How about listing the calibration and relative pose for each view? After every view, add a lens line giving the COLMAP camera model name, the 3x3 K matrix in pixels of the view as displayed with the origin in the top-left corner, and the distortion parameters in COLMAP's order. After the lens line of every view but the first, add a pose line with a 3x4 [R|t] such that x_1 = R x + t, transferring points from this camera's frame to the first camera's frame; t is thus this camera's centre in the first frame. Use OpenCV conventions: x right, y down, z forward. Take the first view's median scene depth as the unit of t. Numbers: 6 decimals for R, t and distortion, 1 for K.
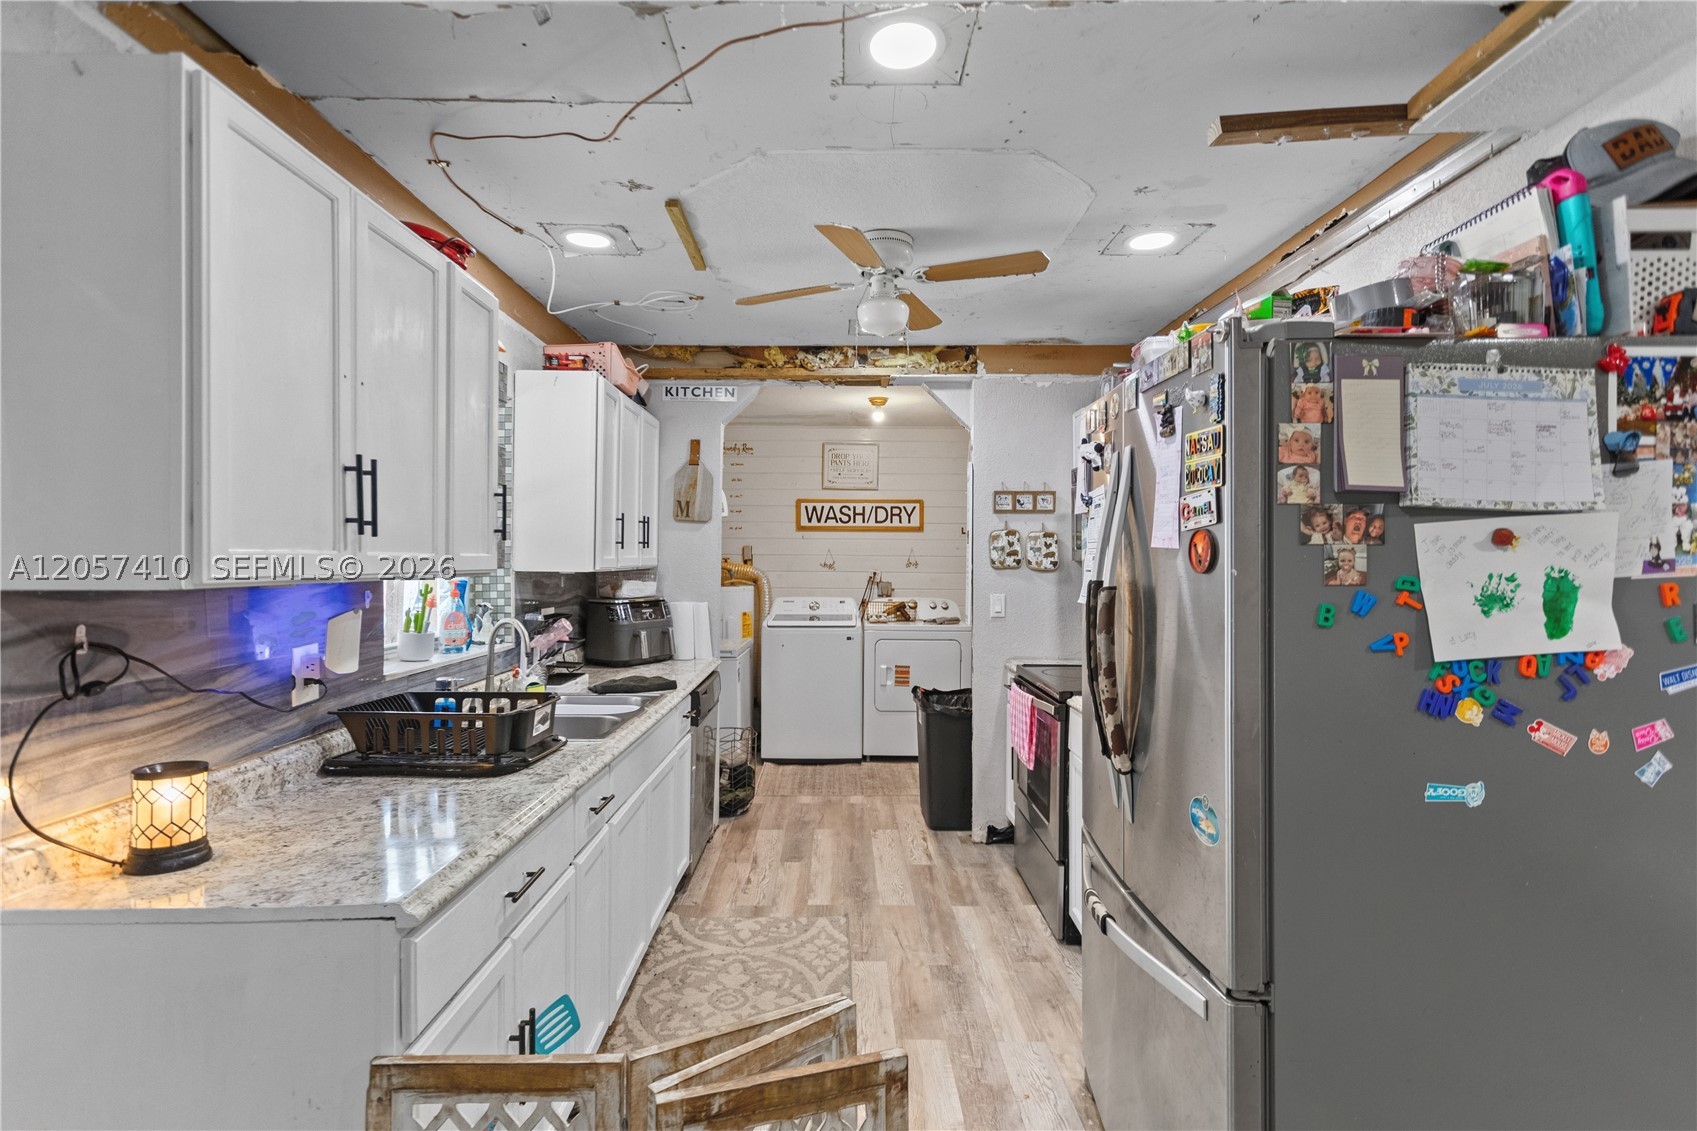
lens RADIAL K [[827.4, 0, 838.7], [0, 827.4, 564.7], [0, 0, 1]] dist [0.008397, 0.000095]
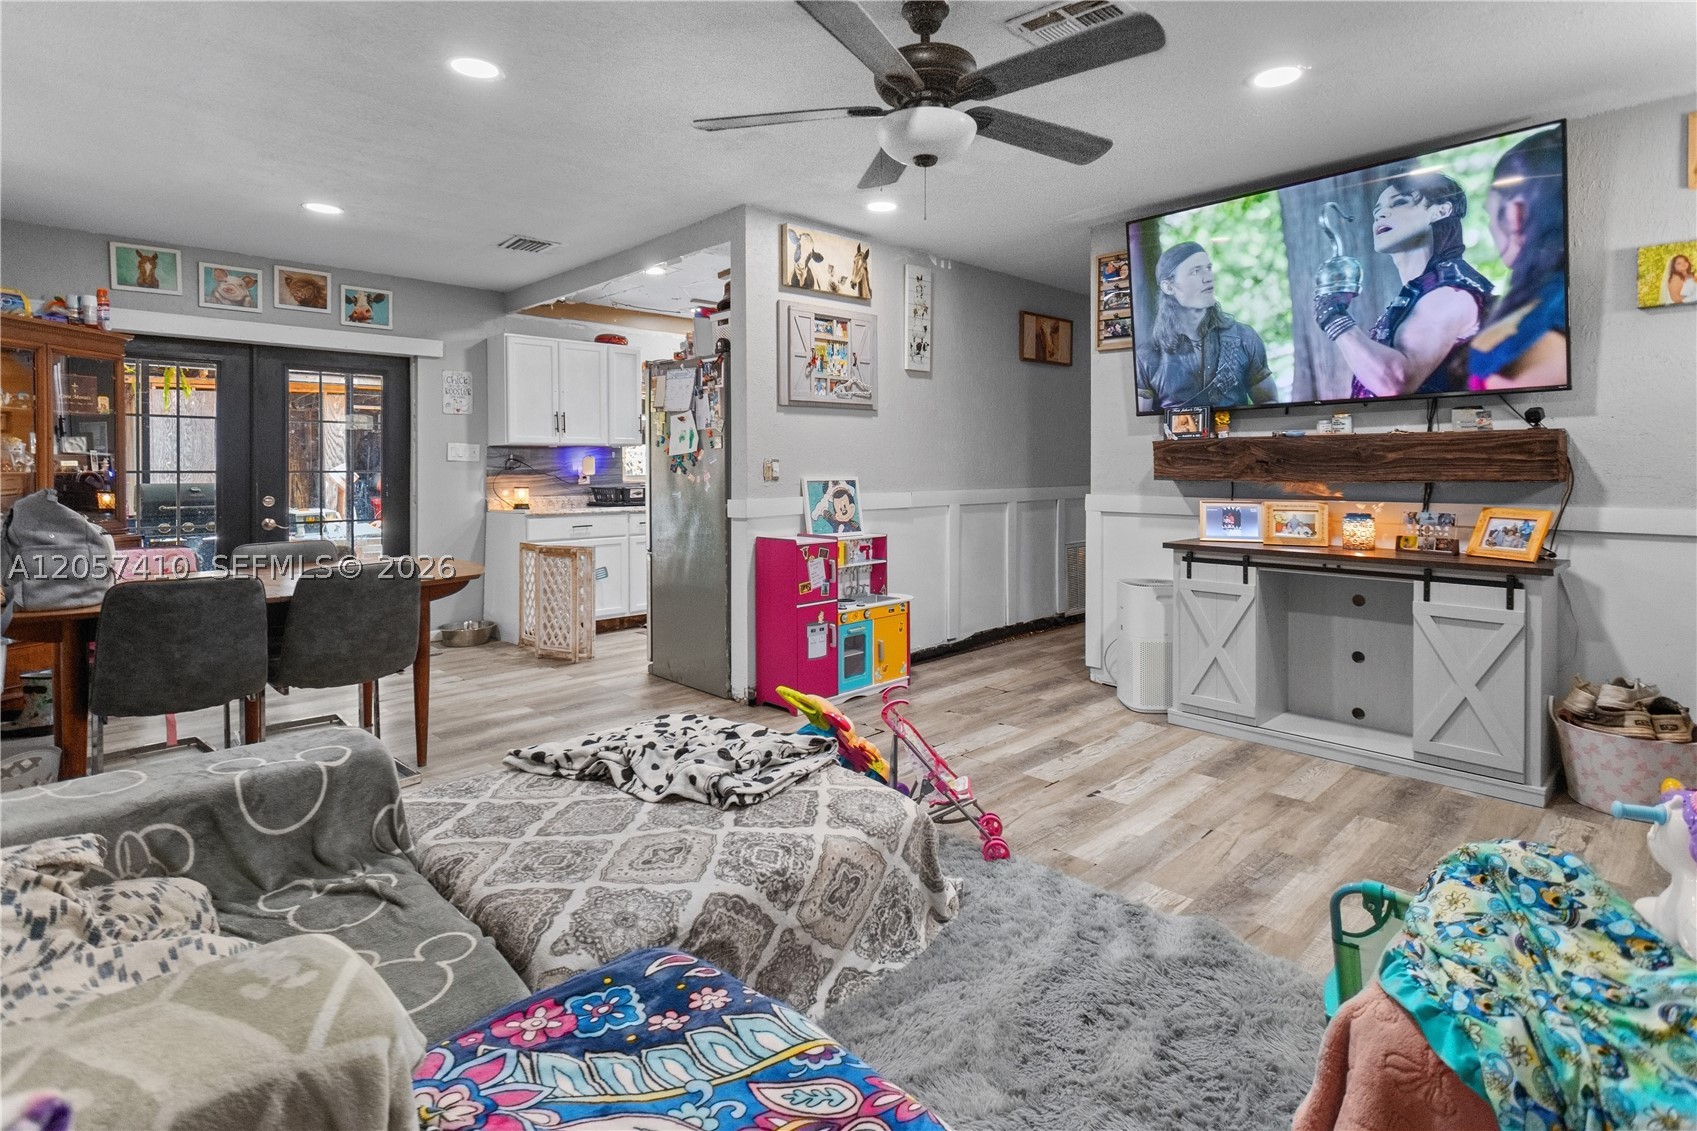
lens RADIAL K [[851.6, 0, 839.5], [0, 851.6, 469.7], [0, 0, 1]] dist [0.002231, 0.000026]
pose [[0.699838, -0.008466, -0.714251, 1.233063], [0.009084, 0.999954, -0.002952, 0.062896], [0.714244, -0.004422, 0.699883, -0.325251]]
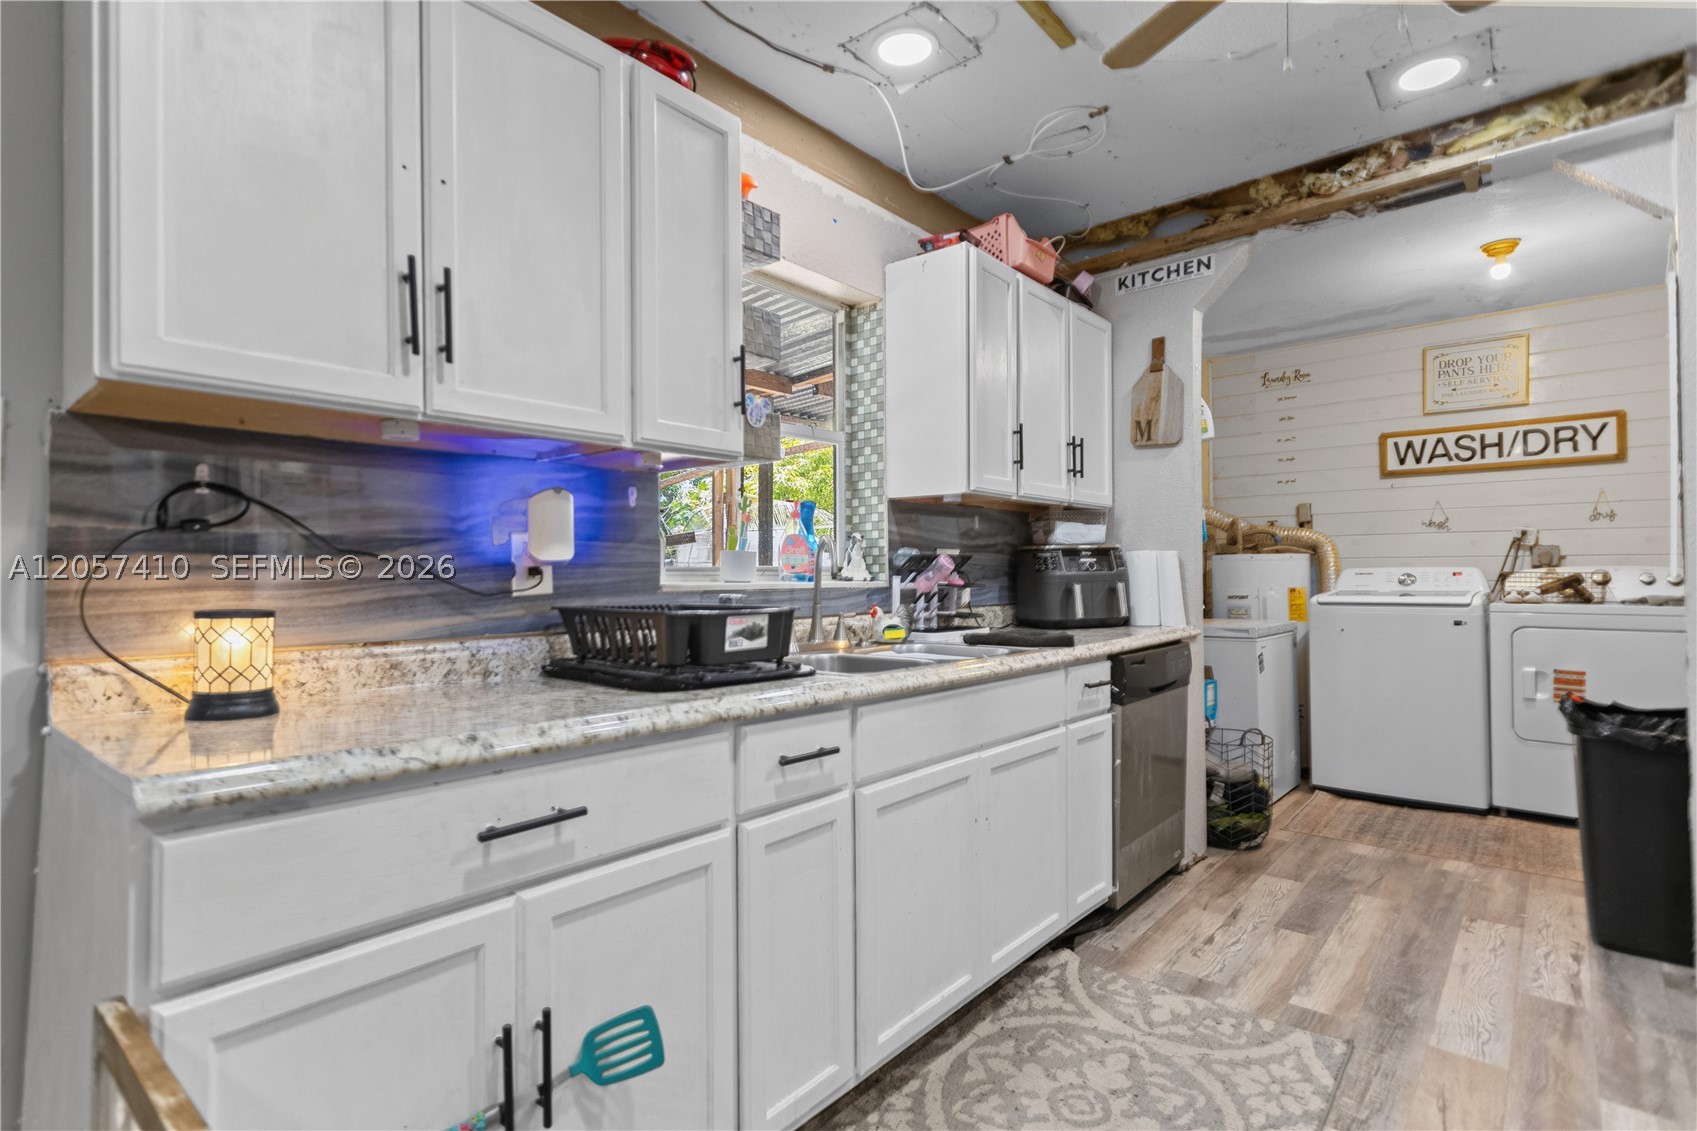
lens RADIAL K [[827.4, 0, 838.7], [0, 827.4, 564.7], [0, 0, 1]] dist [0.008397, 0.000095]
pose [[0.757964, -0.017179, -0.652070, 0.105553], [0.007872, 0.999821, -0.017191, 0.073655], [0.652249, 0.007897, 0.757964, 0.255264]]
